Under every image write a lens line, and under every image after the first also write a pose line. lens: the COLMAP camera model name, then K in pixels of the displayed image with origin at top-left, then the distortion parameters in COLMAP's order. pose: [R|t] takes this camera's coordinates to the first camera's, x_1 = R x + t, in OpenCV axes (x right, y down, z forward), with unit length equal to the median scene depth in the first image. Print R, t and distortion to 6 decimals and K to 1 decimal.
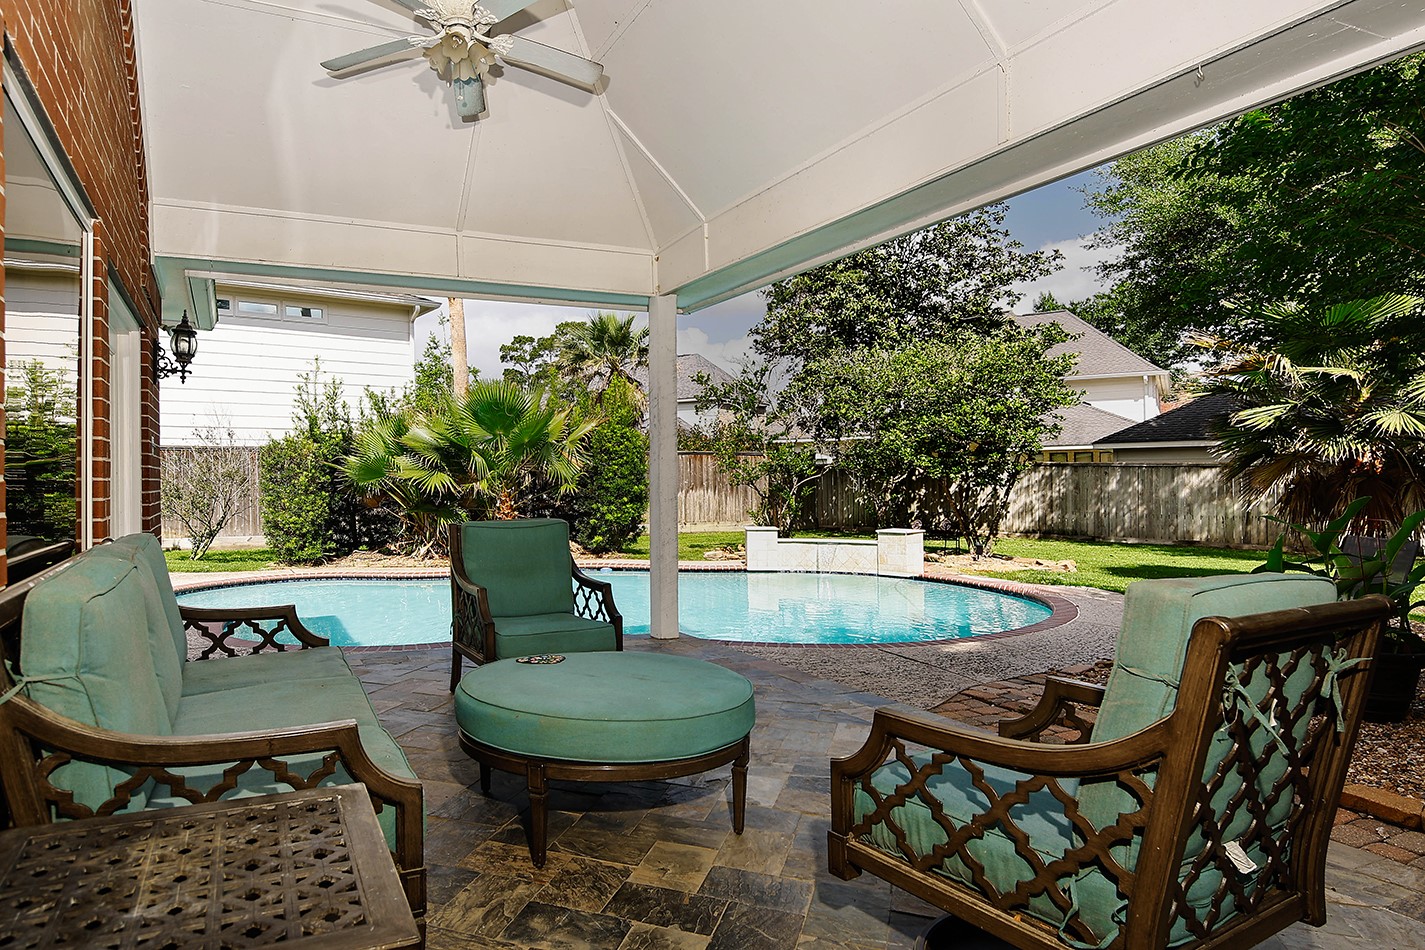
lens RADIAL K [[667.1, 0, 709.3], [0, 667.1, 487.8], [0, 0, 1]] dist [0.024205, -0.000072]
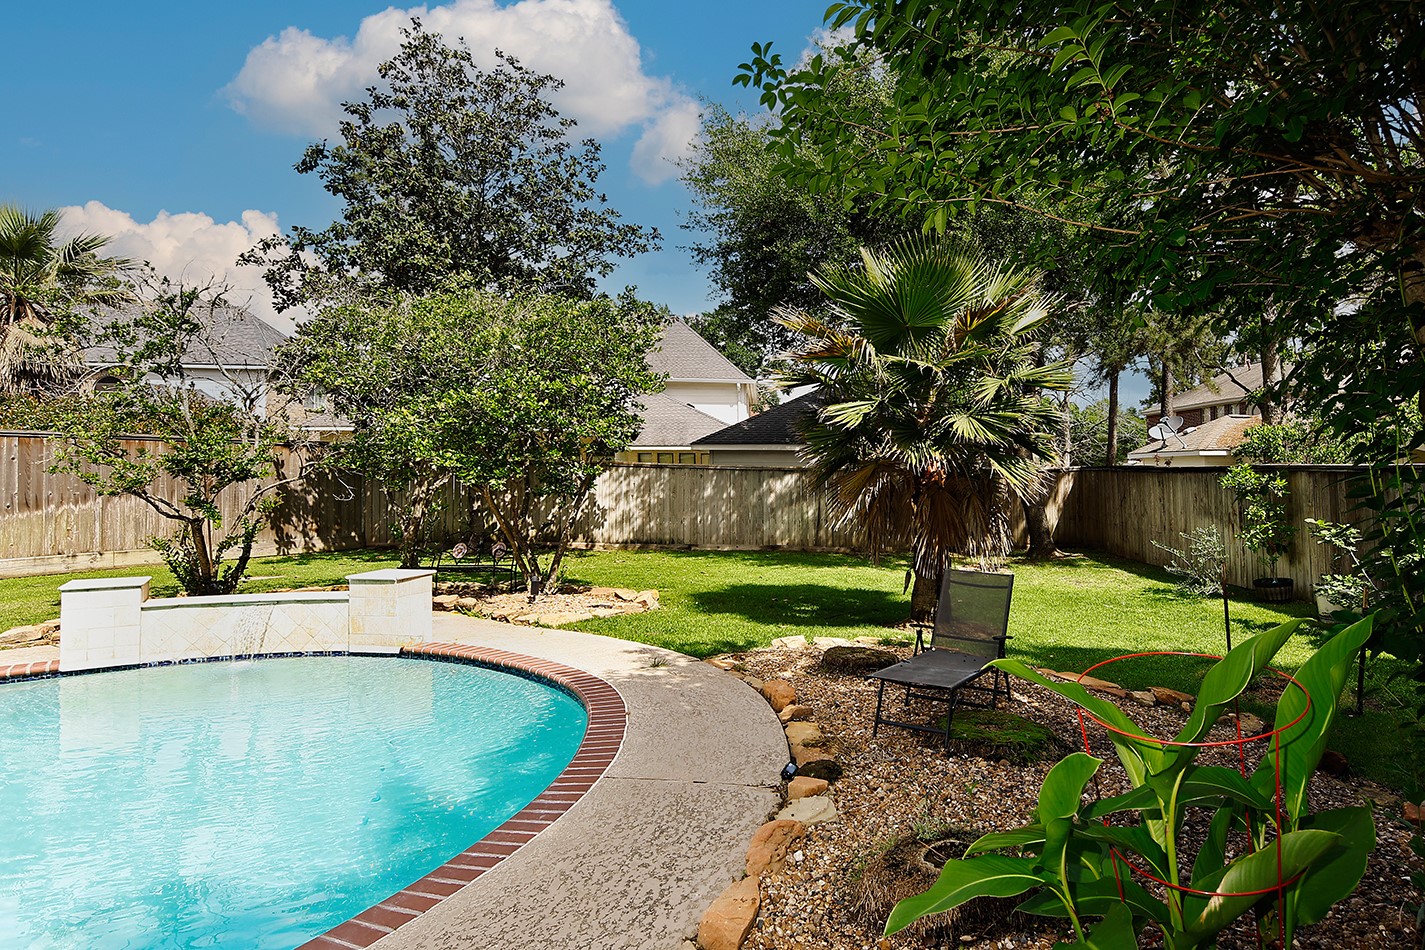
lens RADIAL K [[667.1, 0, 709.3], [0, 667.1, 487.8], [0, 0, 1]] dist [0.024205, -0.000072]
pose [[0.864962, 0.001807, 0.501834, 0.148721], [-0.002941, 0.999995, 0.001467, -0.009709], [-0.501829, -0.002745, 0.864962, 0.216655]]
